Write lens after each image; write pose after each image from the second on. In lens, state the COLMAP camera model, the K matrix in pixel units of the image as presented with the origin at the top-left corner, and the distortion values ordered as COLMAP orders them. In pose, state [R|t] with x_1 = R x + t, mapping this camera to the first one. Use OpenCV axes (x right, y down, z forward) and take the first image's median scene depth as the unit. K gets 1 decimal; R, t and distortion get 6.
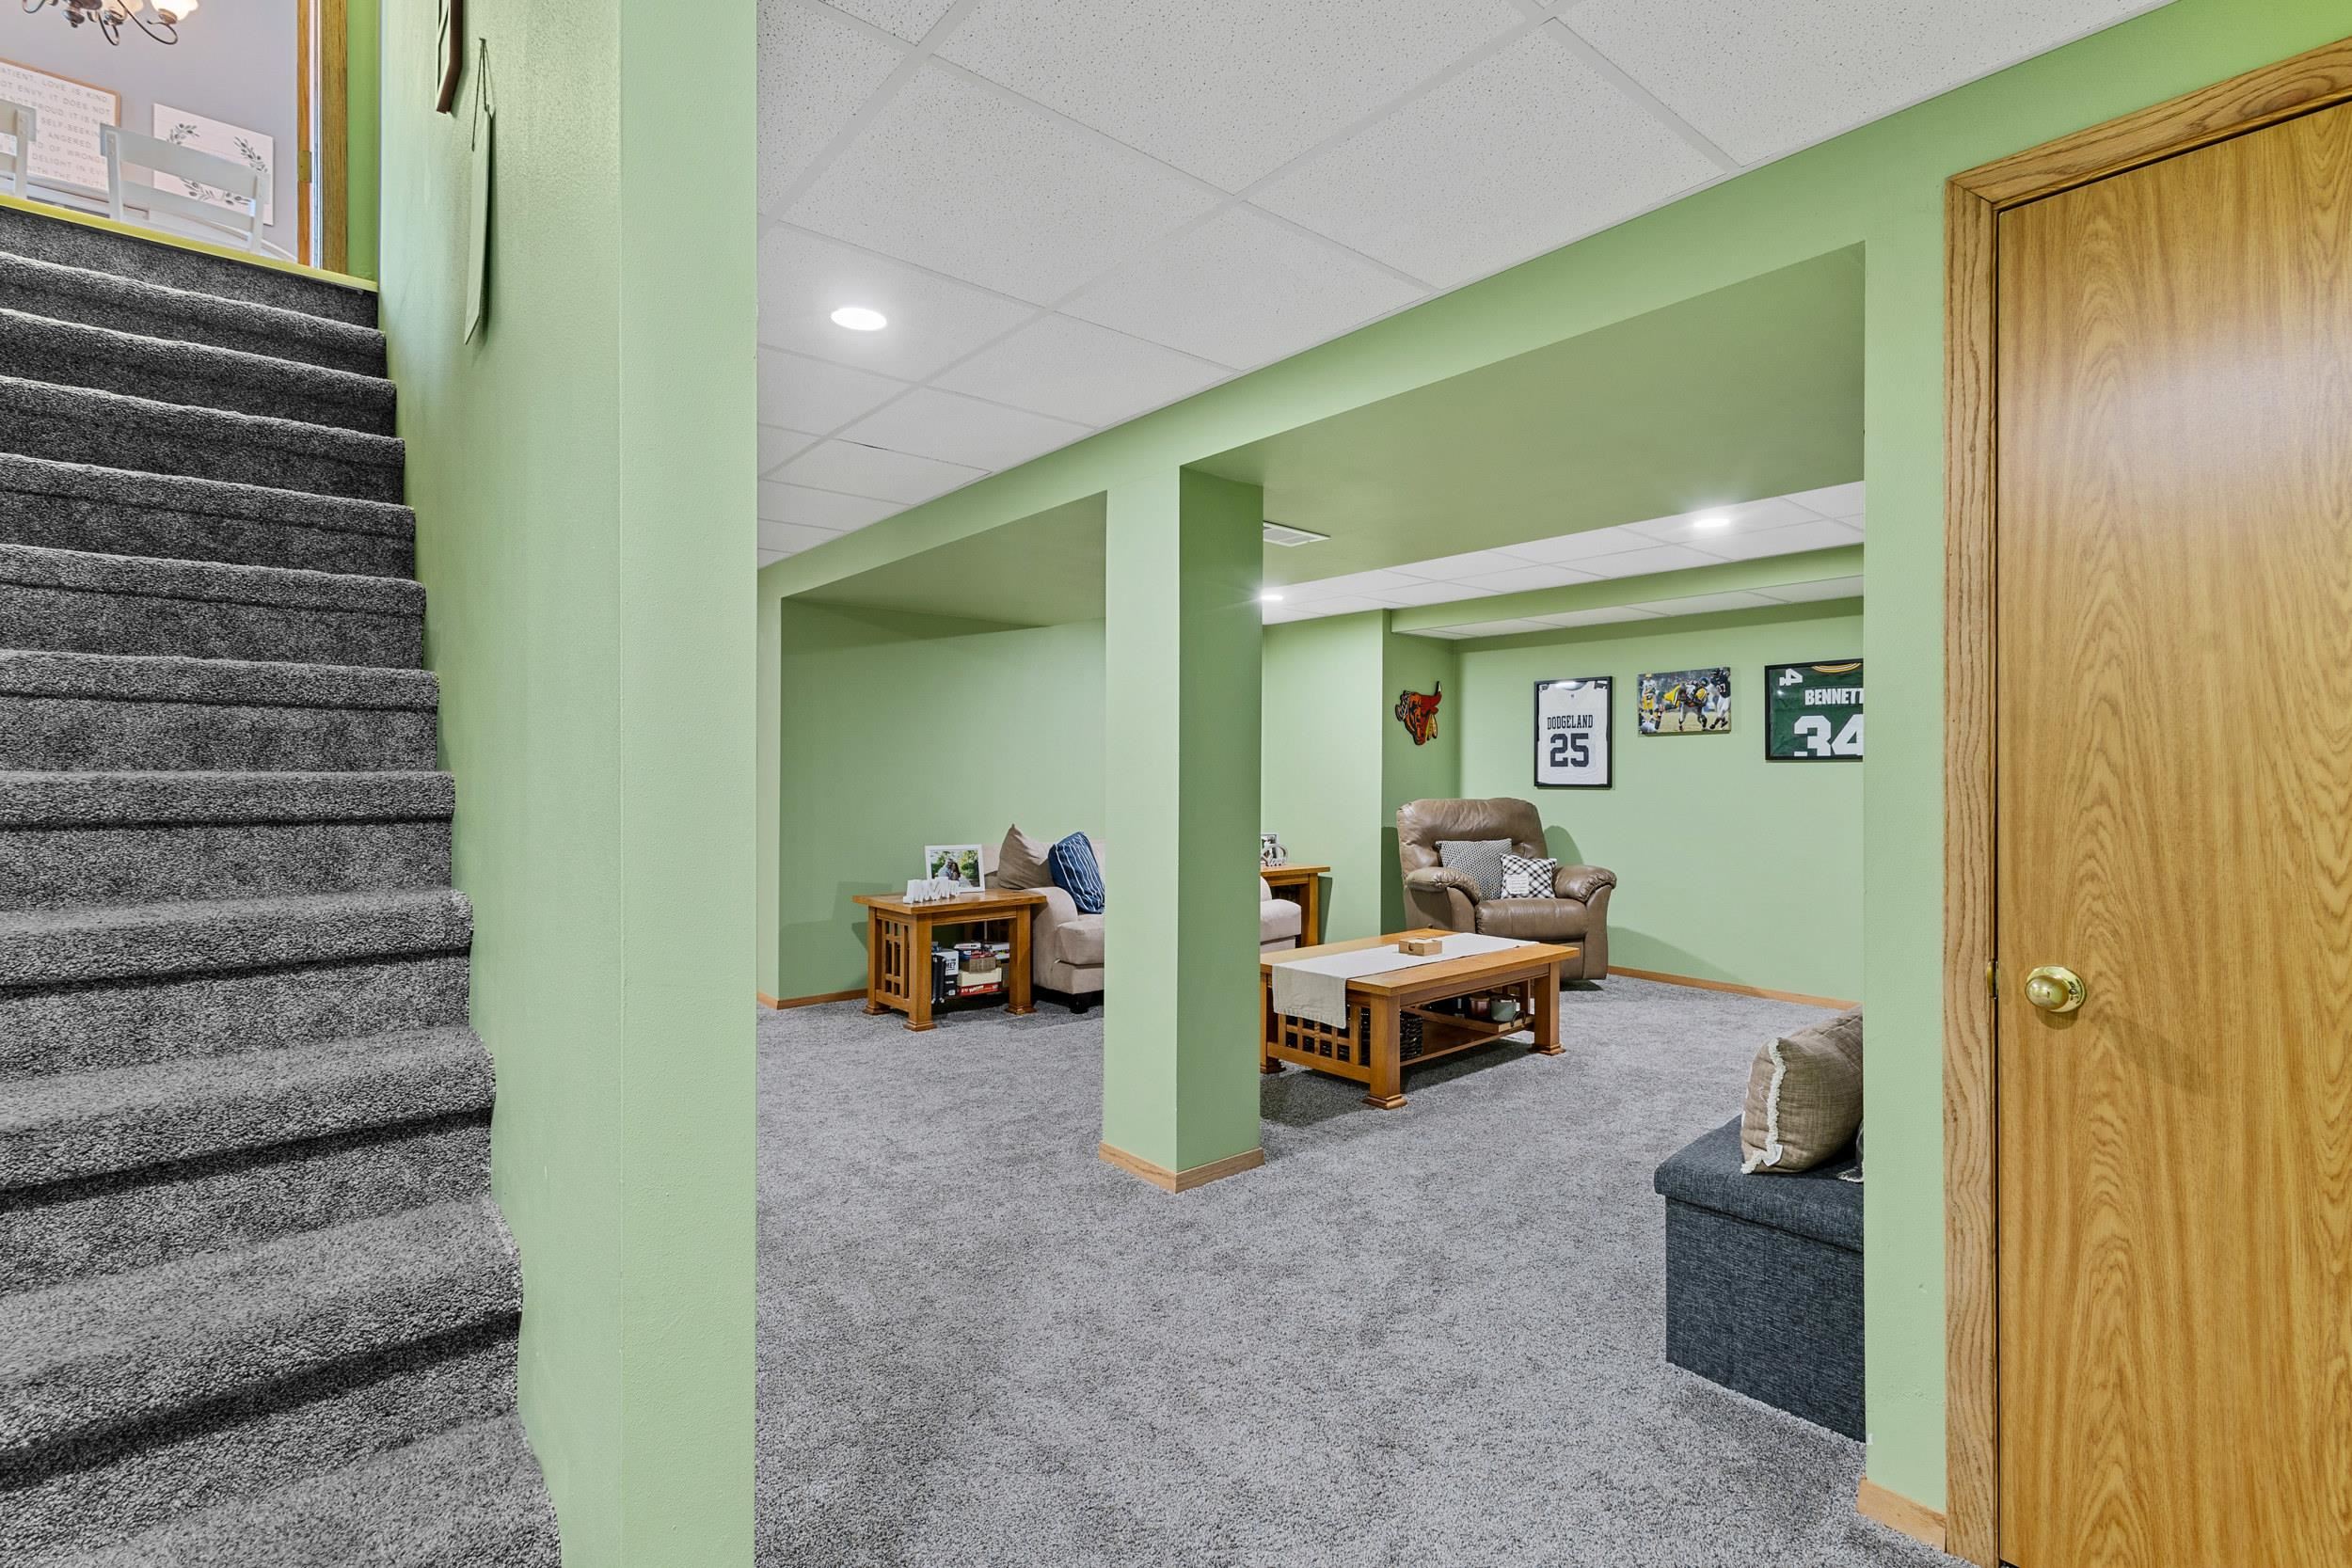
lens RADIAL K [[1087.3, 0, 1174.8], [0, 1087.3, 776.9], [0, 0, 1]] dist [0.008467, -0.000049]
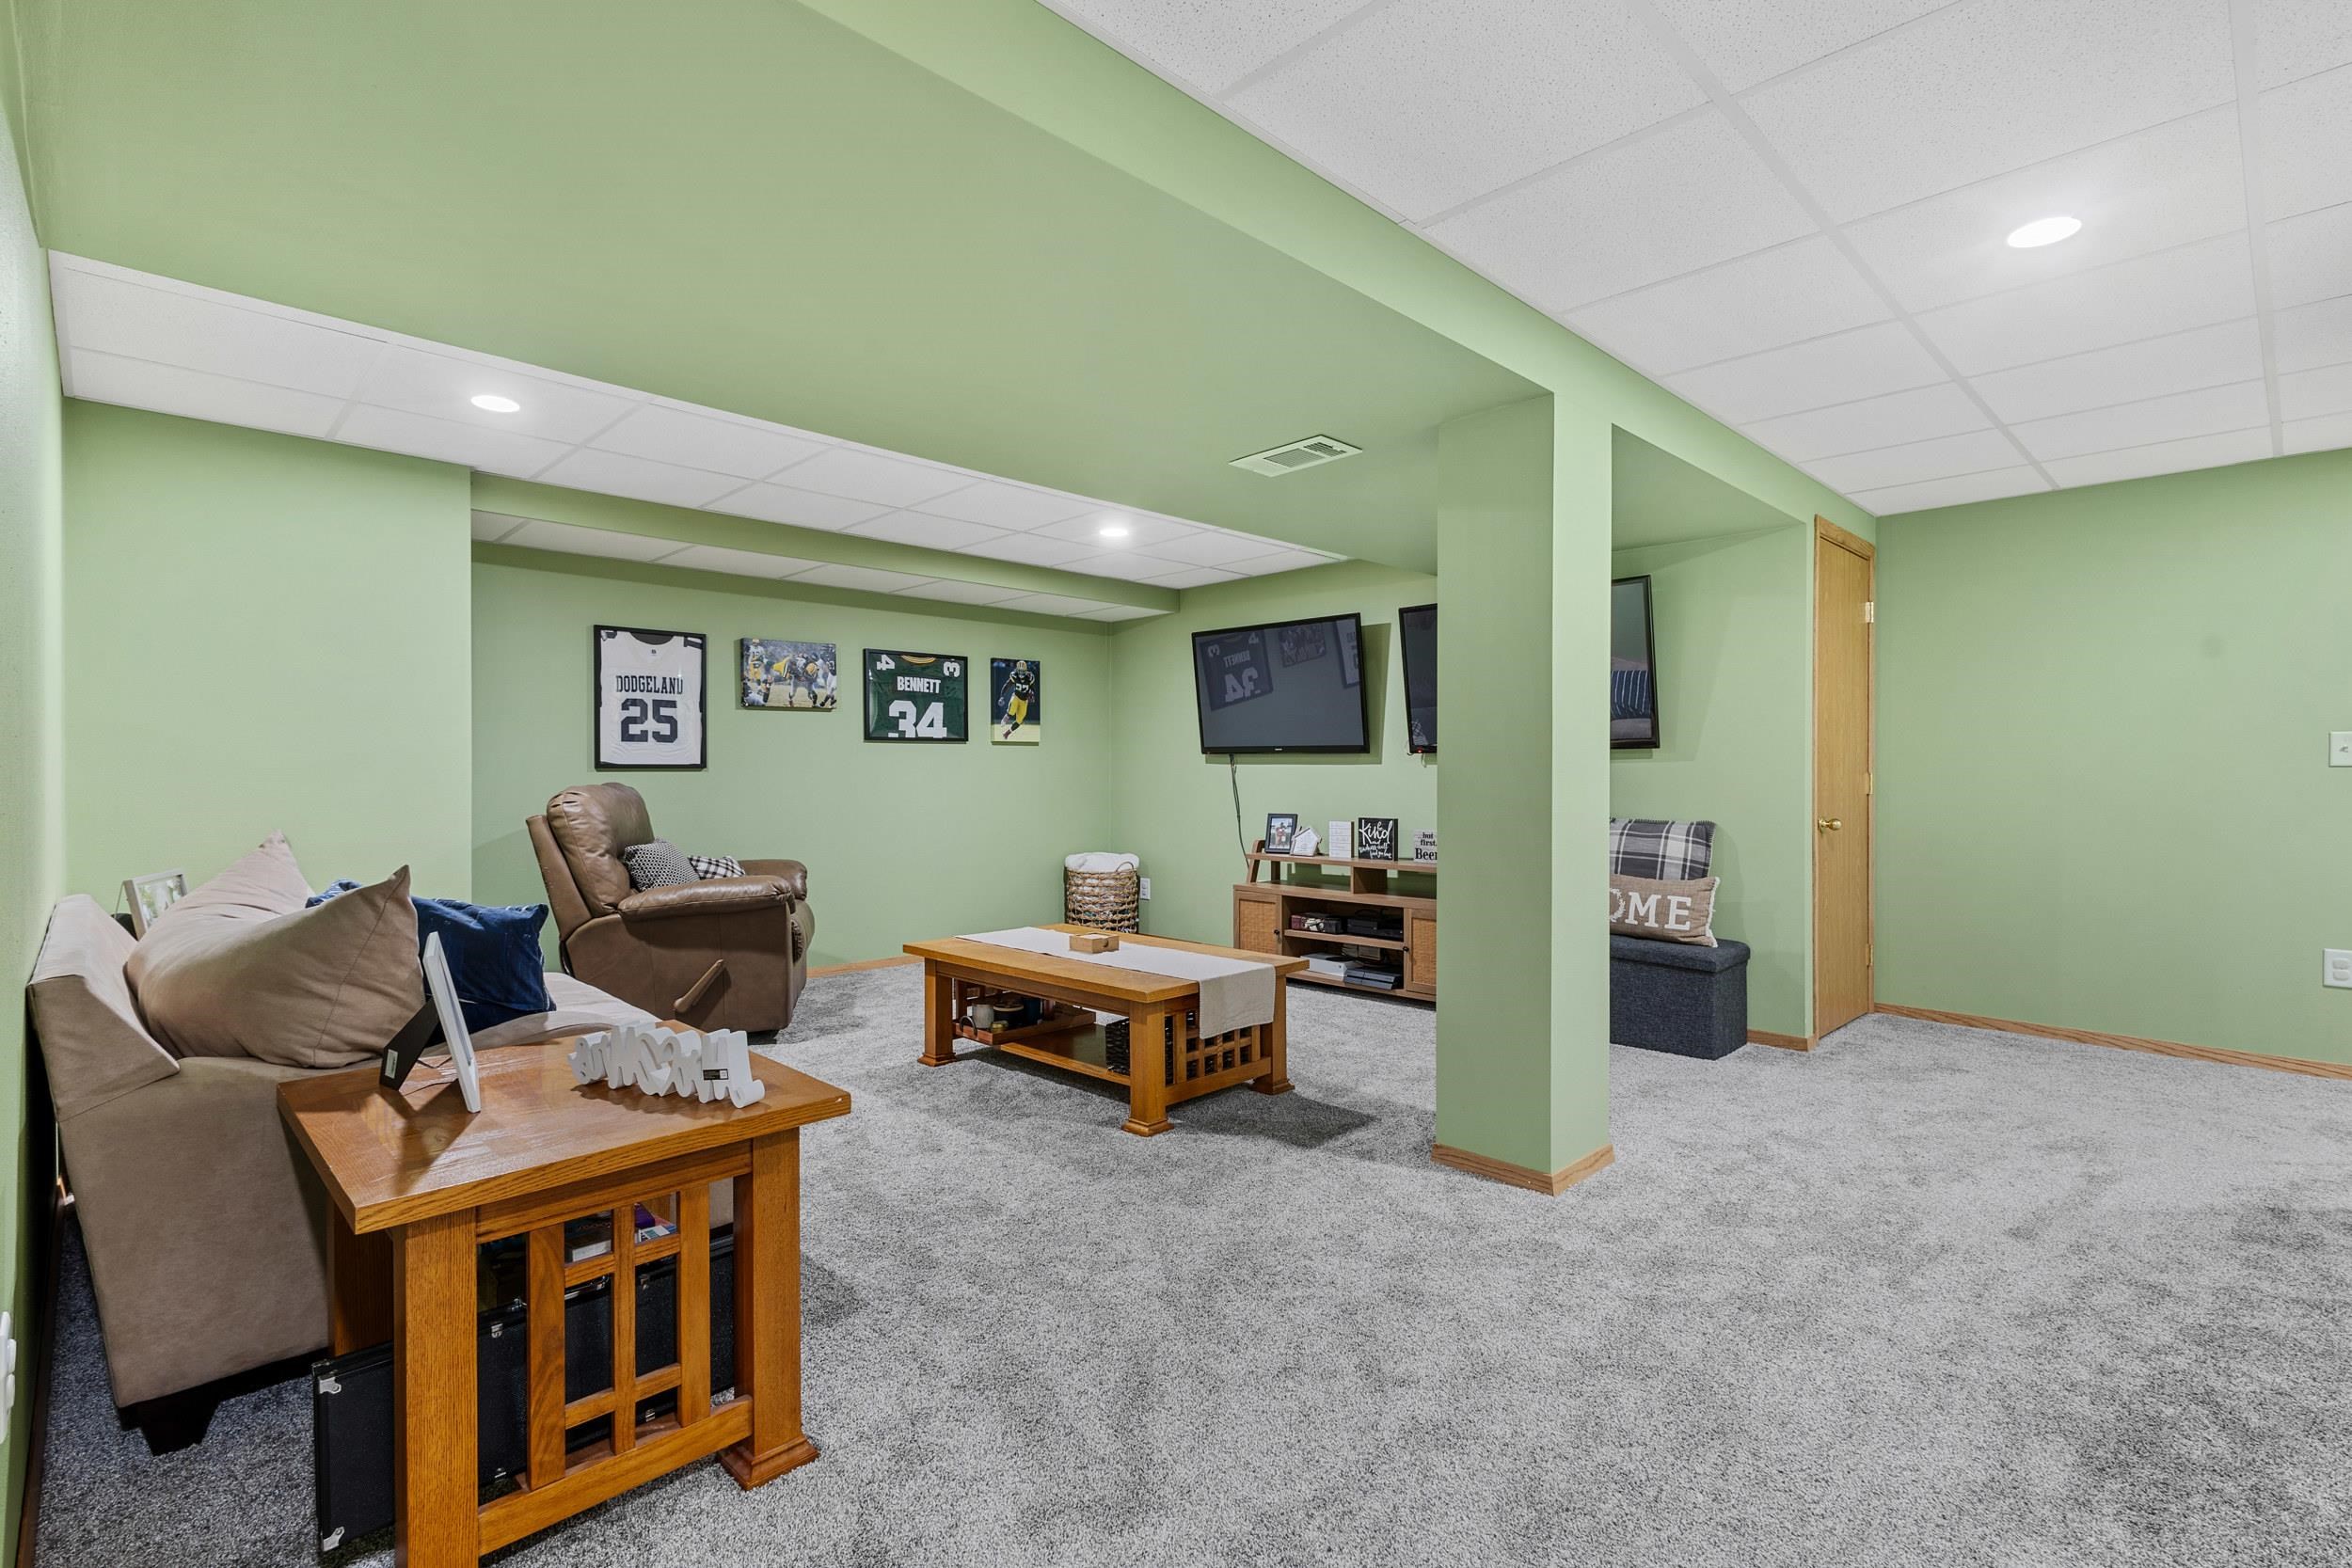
lens RADIAL K [[1087.3, 0, 1174.8], [0, 1087.3, 776.9], [0, 0, 1]] dist [0.008467, -0.000049]
pose [[-0.068385, -0.006289, 0.997639, -0.483446], [0.004726, 0.999967, 0.006628, 0.013390], [-0.997648, 0.005168, -0.068353, 0.743942]]
